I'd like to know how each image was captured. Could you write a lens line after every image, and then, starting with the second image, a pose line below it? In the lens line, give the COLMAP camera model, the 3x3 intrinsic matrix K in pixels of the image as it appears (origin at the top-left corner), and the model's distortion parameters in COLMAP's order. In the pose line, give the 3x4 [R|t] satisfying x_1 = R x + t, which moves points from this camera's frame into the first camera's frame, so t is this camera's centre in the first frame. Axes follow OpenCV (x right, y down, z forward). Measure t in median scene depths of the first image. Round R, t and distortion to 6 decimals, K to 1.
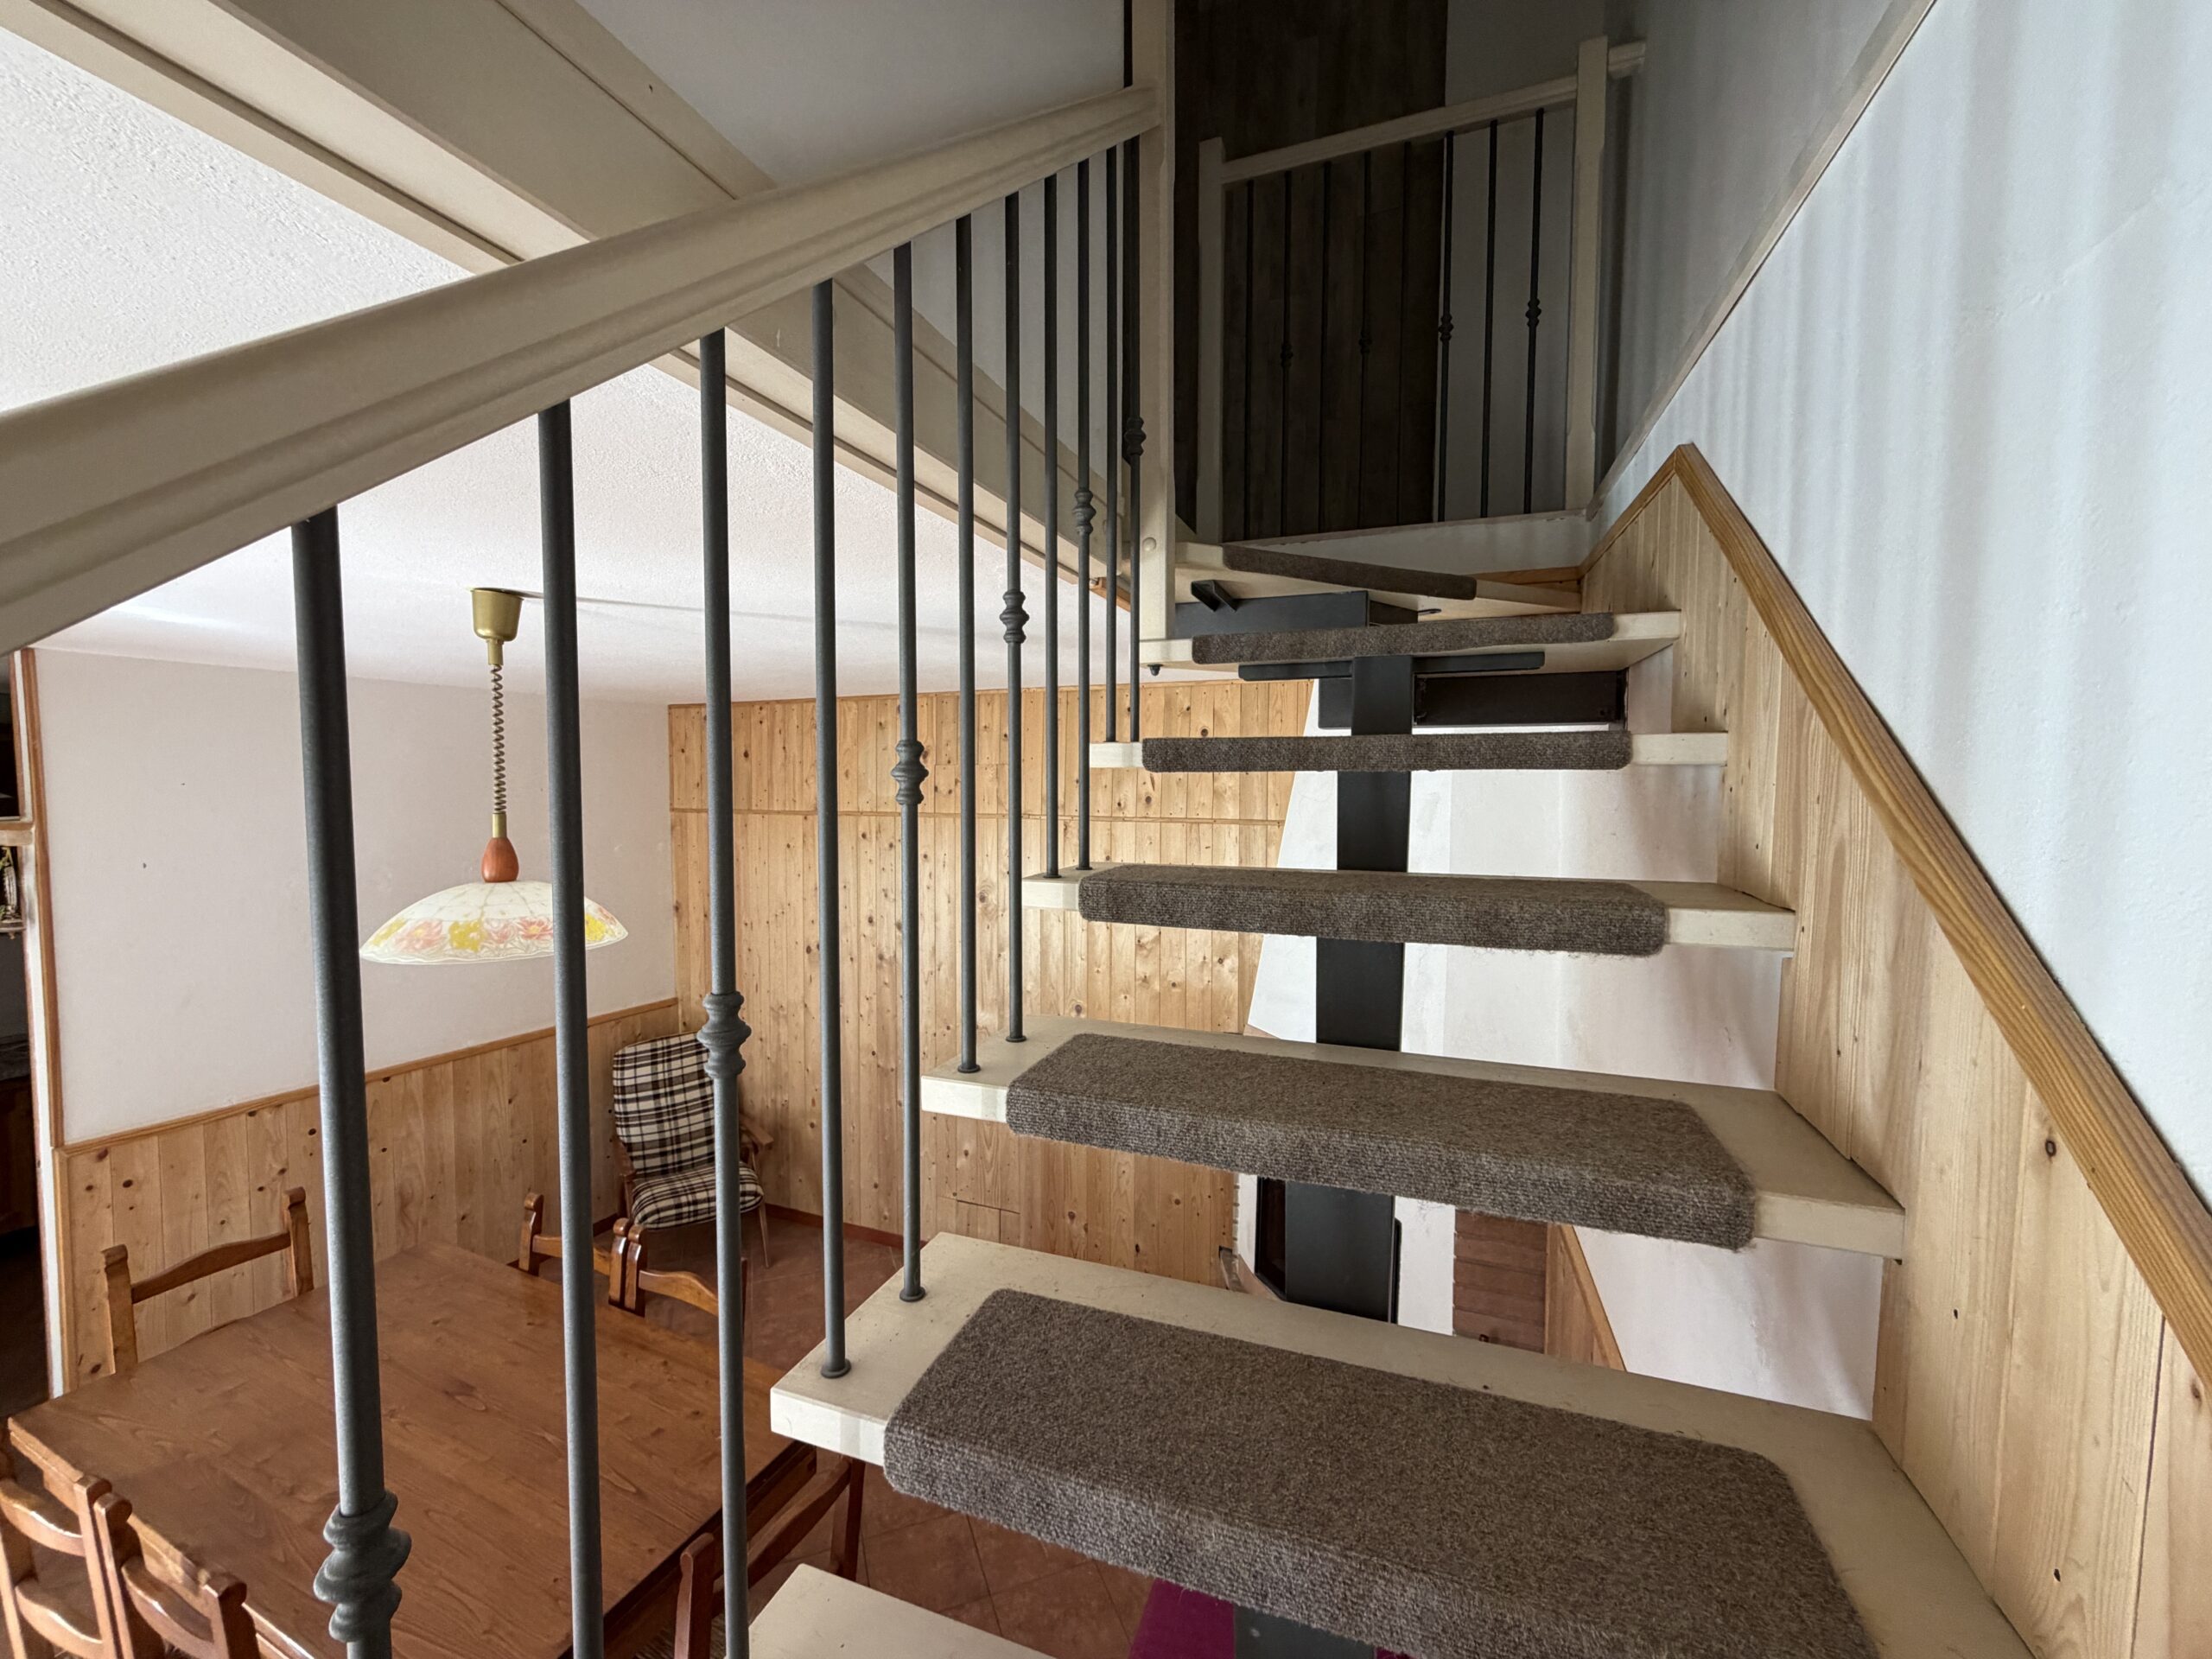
lens RADIAL K [[879.6, 0, 1092.2], [0, 879.6, 831.5], [0, 0, 1]] dist [0.000338, -0.000073]
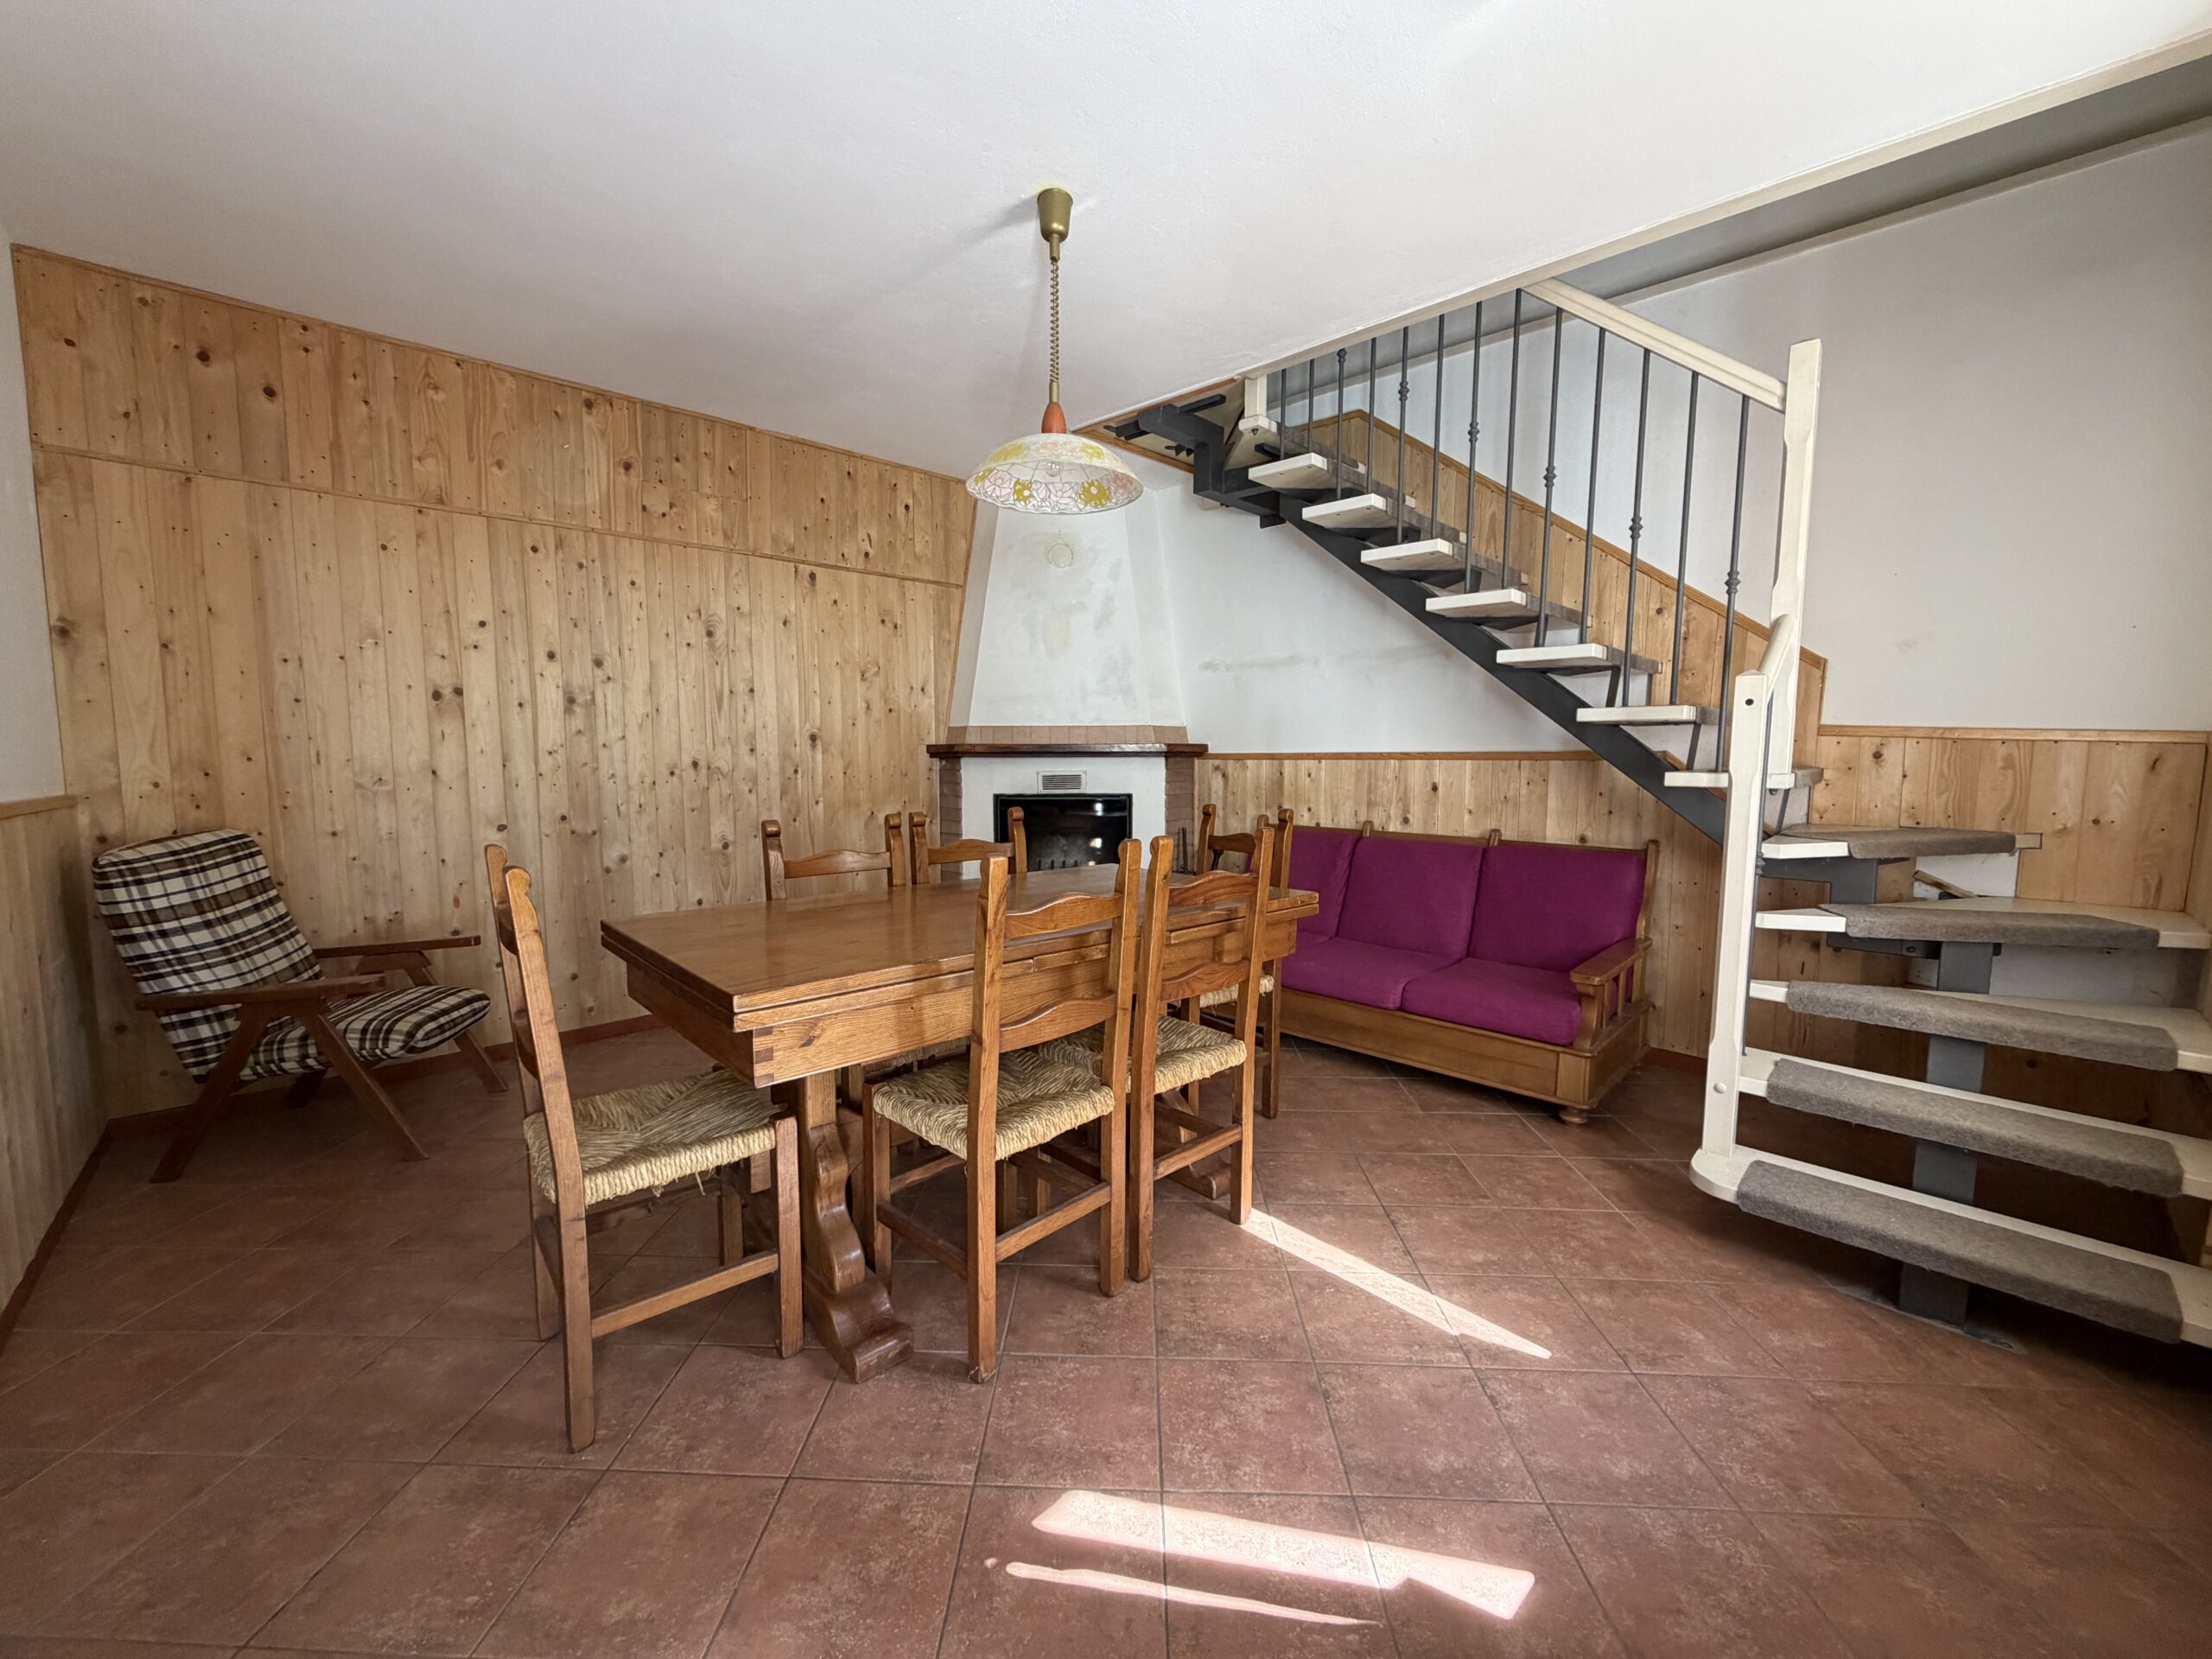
lens RADIAL K [[879.6, 0, 1099.8], [0, 879.6, 831.9], [0, 0, 1]] dist [0.000338, -0.000073]
pose [[0.398846, -0.094086, 0.912178, -0.888136], [0.050573, 0.995466, 0.080563, 0.245245], [-0.915622, 0.013999, 0.401796, 0.216951]]
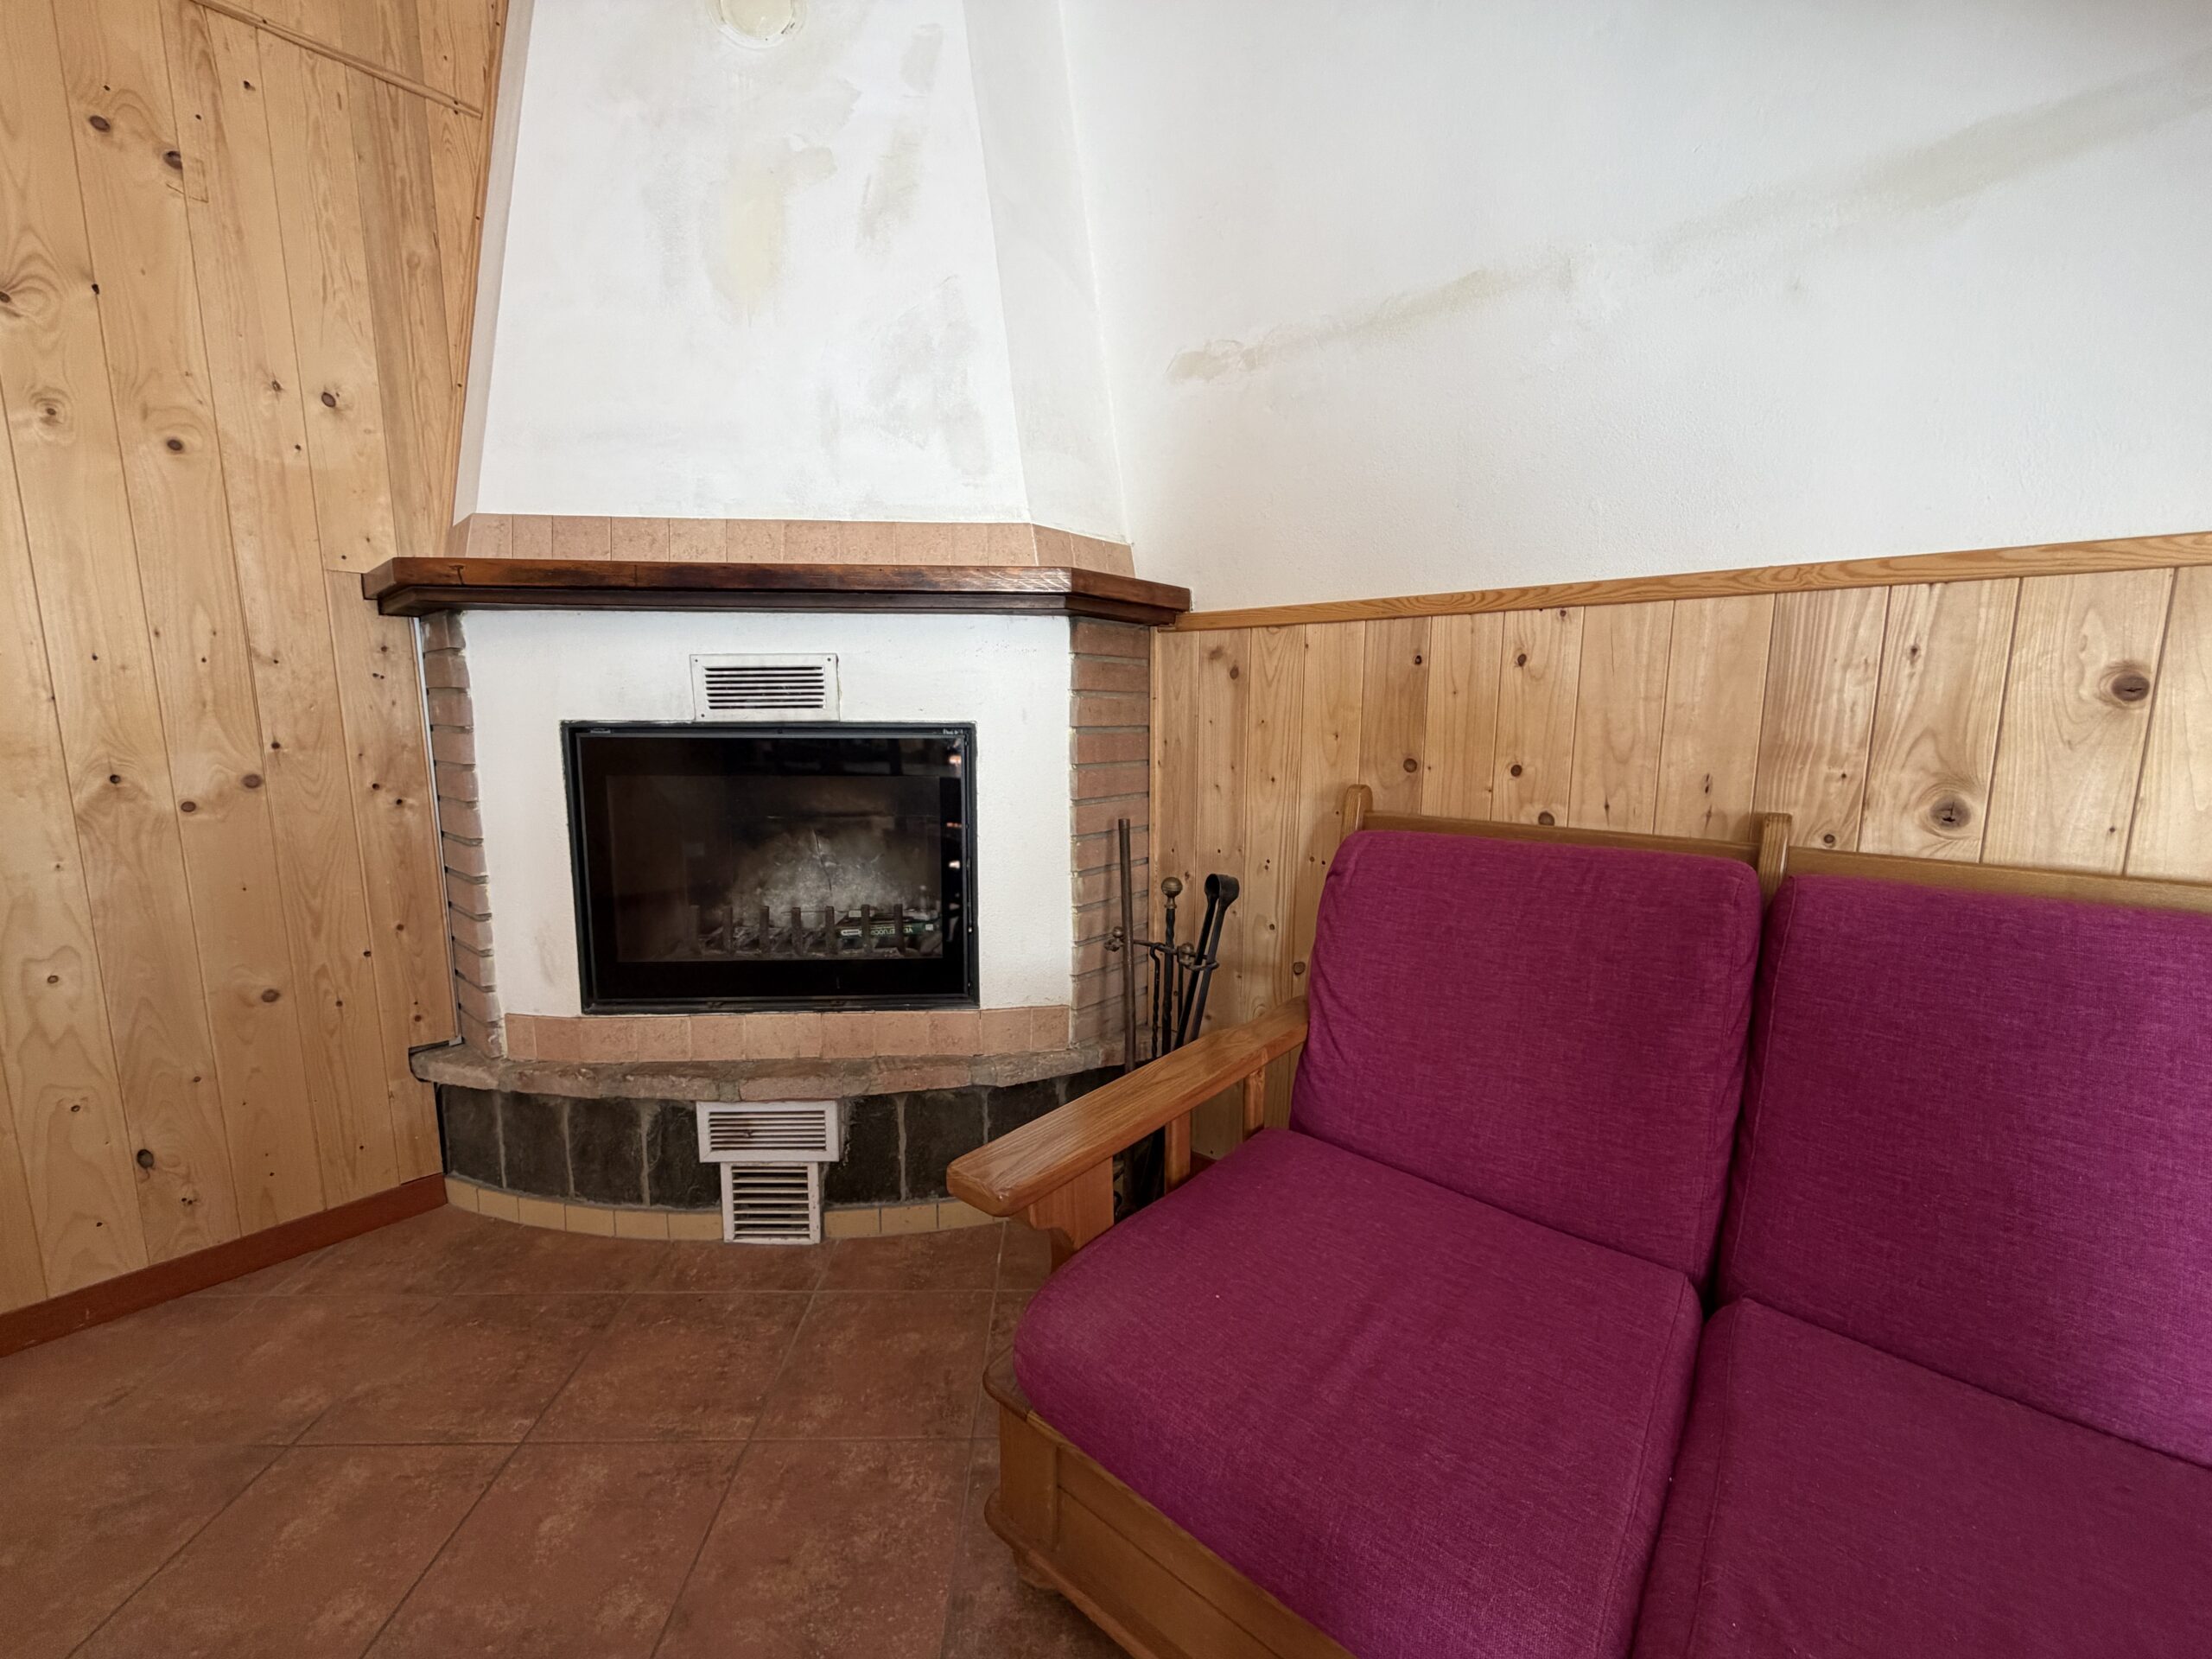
lens RADIAL K [[879.6, 0, 1102.4], [0, 879.6, 829.8], [0, 0, 1]] dist [0.000338, -0.000073]
pose [[0.337796, -0.139044, 0.930892, -0.142281], [0.044069, 0.990280, 0.131923, 0.290285], [-0.940187, -0.003540, 0.340640, 0.460239]]
